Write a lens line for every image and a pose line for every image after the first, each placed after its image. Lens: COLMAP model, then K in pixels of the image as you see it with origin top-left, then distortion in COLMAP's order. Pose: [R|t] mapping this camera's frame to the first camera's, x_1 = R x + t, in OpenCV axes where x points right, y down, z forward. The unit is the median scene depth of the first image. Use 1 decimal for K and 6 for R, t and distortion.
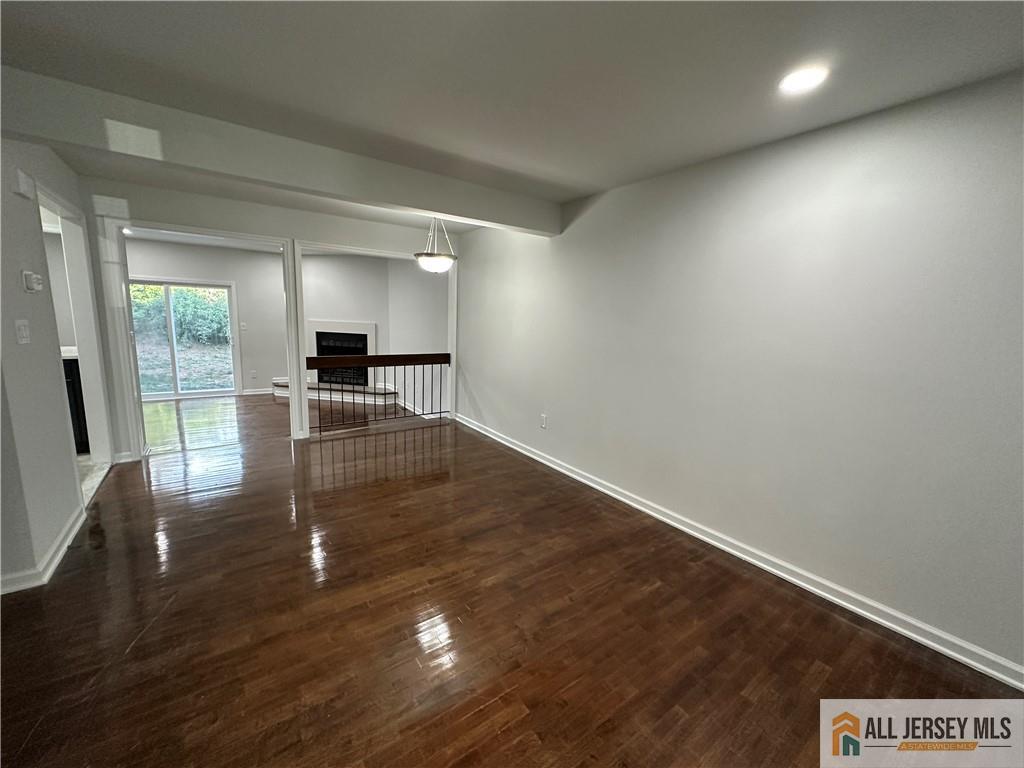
lens RADIAL K [[409.1, 0, 512.0], [0, 409.1, 384.0], [0, 0, 1]] dist [-0.001253, 0.000276]
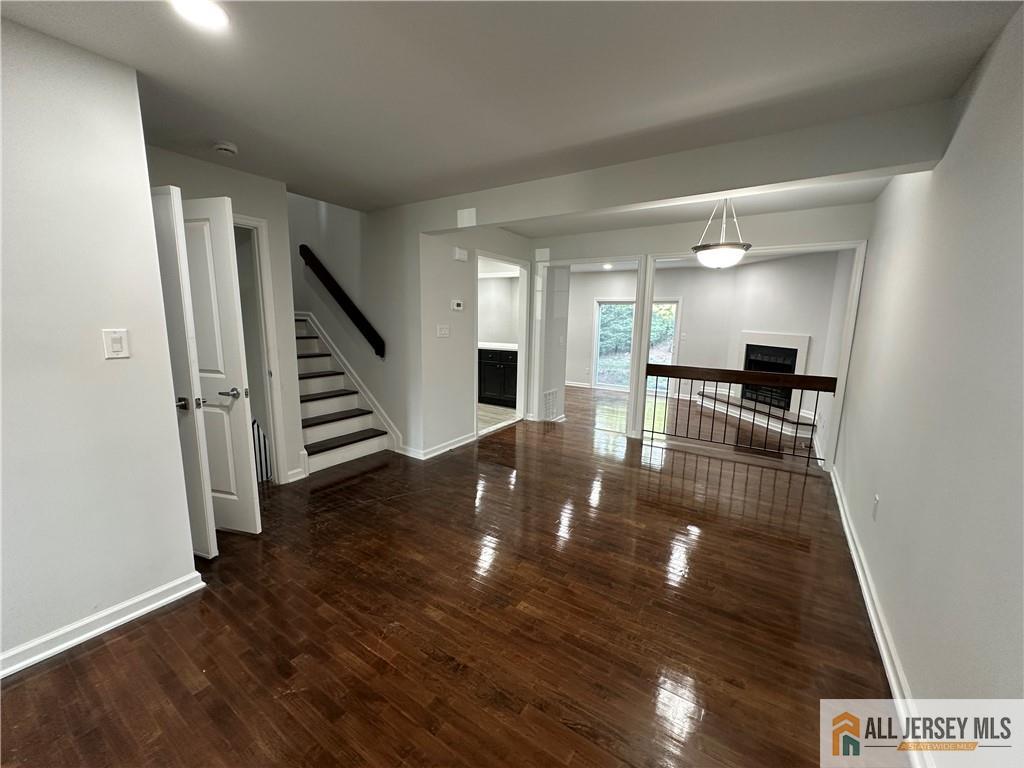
lens RADIAL K [[409.1, 0, 512.0], [0, 409.1, 384.0], [0, 0, 1]] dist [-0.001253, 0.000276]
pose [[0.361525, 0.122831, -0.924236, 0.283590], [-0.157264, 0.985115, 0.069406, -0.025448], [0.919004, 0.120257, 0.375461, 0.228360]]
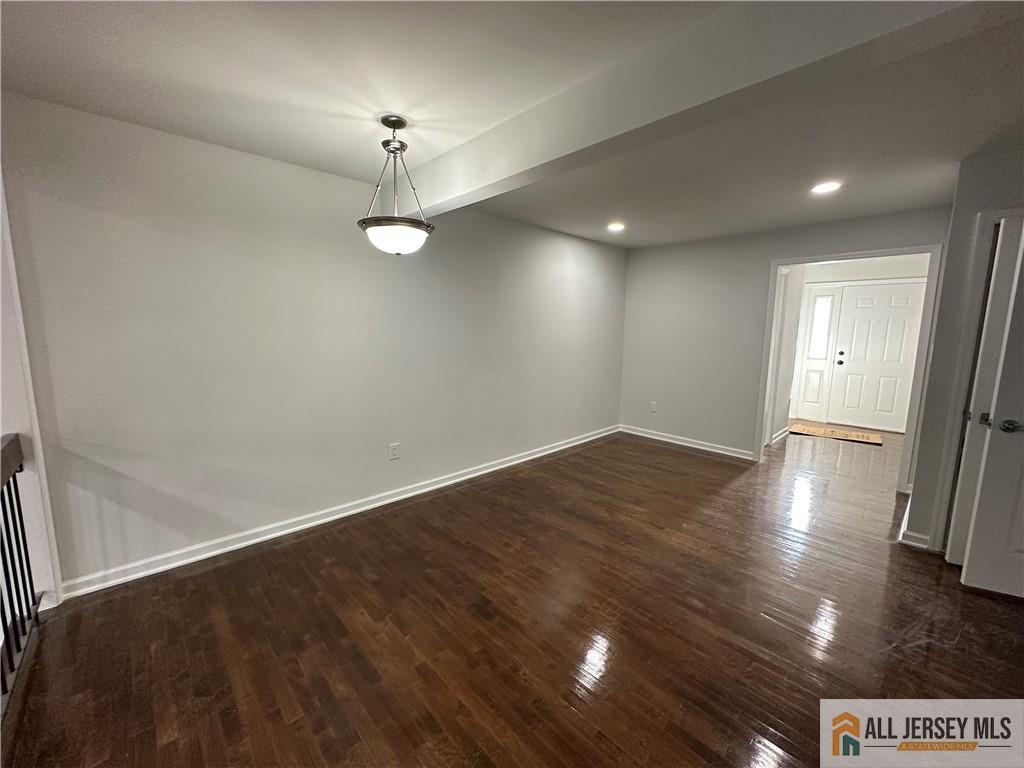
lens RADIAL K [[409.1, 0, 512.0], [0, 409.1, 384.0], [0, 0, 1]] dist [-0.001253, 0.000276]
pose [[-0.144836, -0.172036, 0.974385, -0.527559], [0.147402, 0.970028, 0.193178, -0.116996], [-0.978415, 0.171605, -0.115136, 0.611565]]
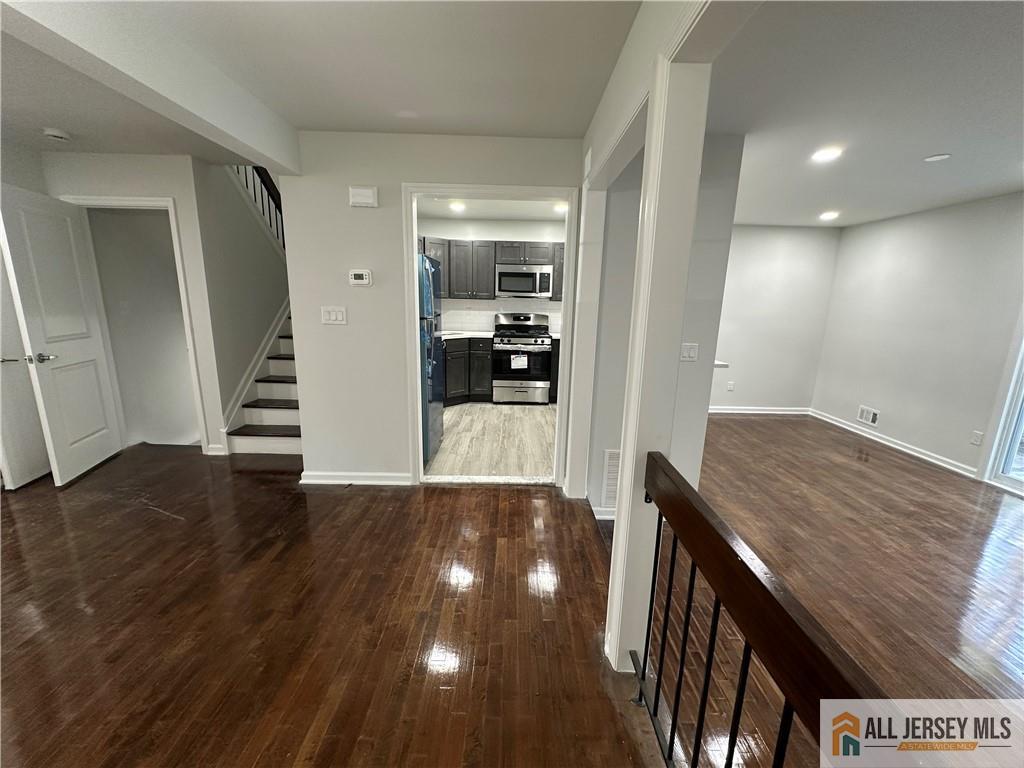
lens RADIAL K [[409.1, 0, 512.0], [0, 409.1, 384.0], [0, 0, 1]] dist [-0.001253, 0.000276]
pose [[-0.578075, 0.120393, -0.807053, -0.162077], [-0.175982, 0.947385, 0.267379, -0.143721], [0.796781, 0.296592, -0.526473, 0.854068]]
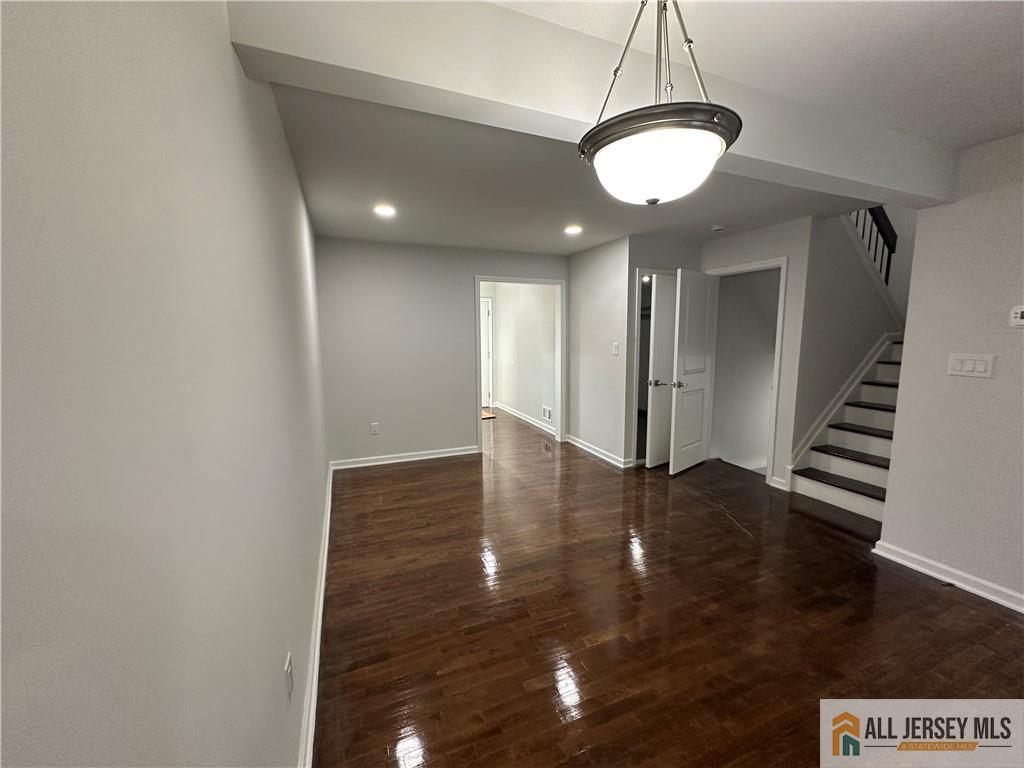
lens RADIAL K [[409.1, 0, 512.0], [0, 409.1, 384.0], [0, 0, 1]] dist [-0.001253, 0.000276]
pose [[-0.974627, -0.054235, 0.217166, -0.105104], [0.011561, 0.956709, 0.290816, -0.153619], [-0.223537, 0.285948, -0.931807, 0.863193]]
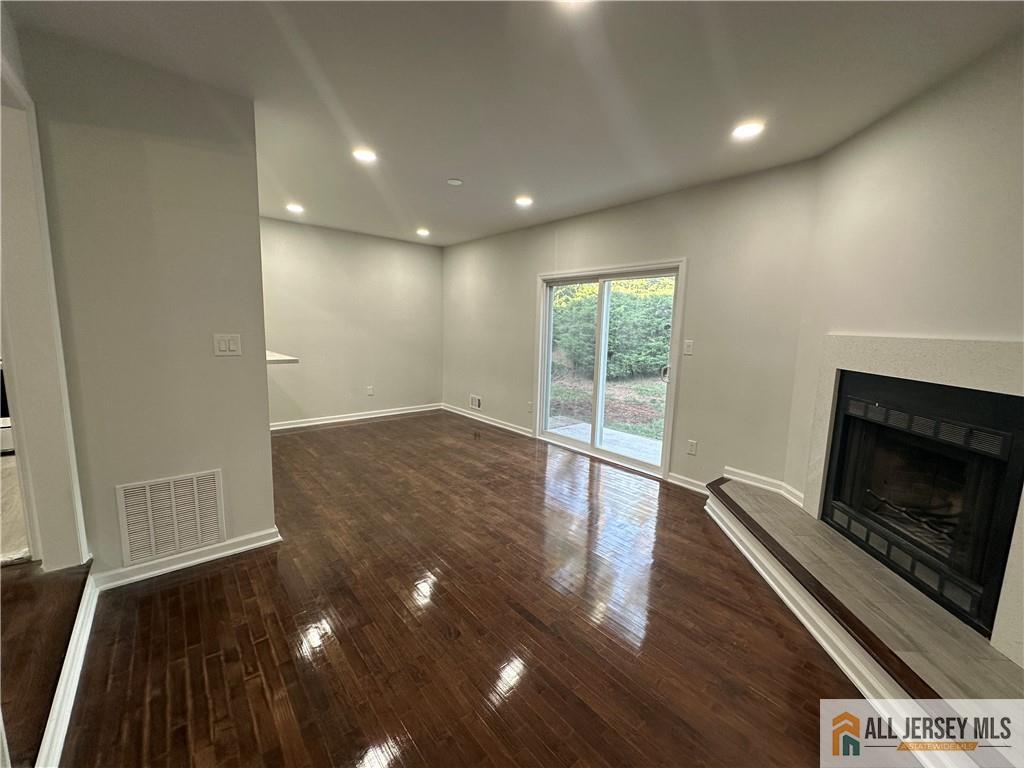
lens RADIAL K [[409.1, 0, 512.0], [0, 409.1, 384.0], [0, 0, 1]] dist [-0.001253, 0.000276]
pose [[0.084943, 0.105240, -0.990812, -0.250473], [-0.184943, 0.978792, 0.088108, -0.136241], [0.979071, 0.175760, 0.102604, 0.996796]]
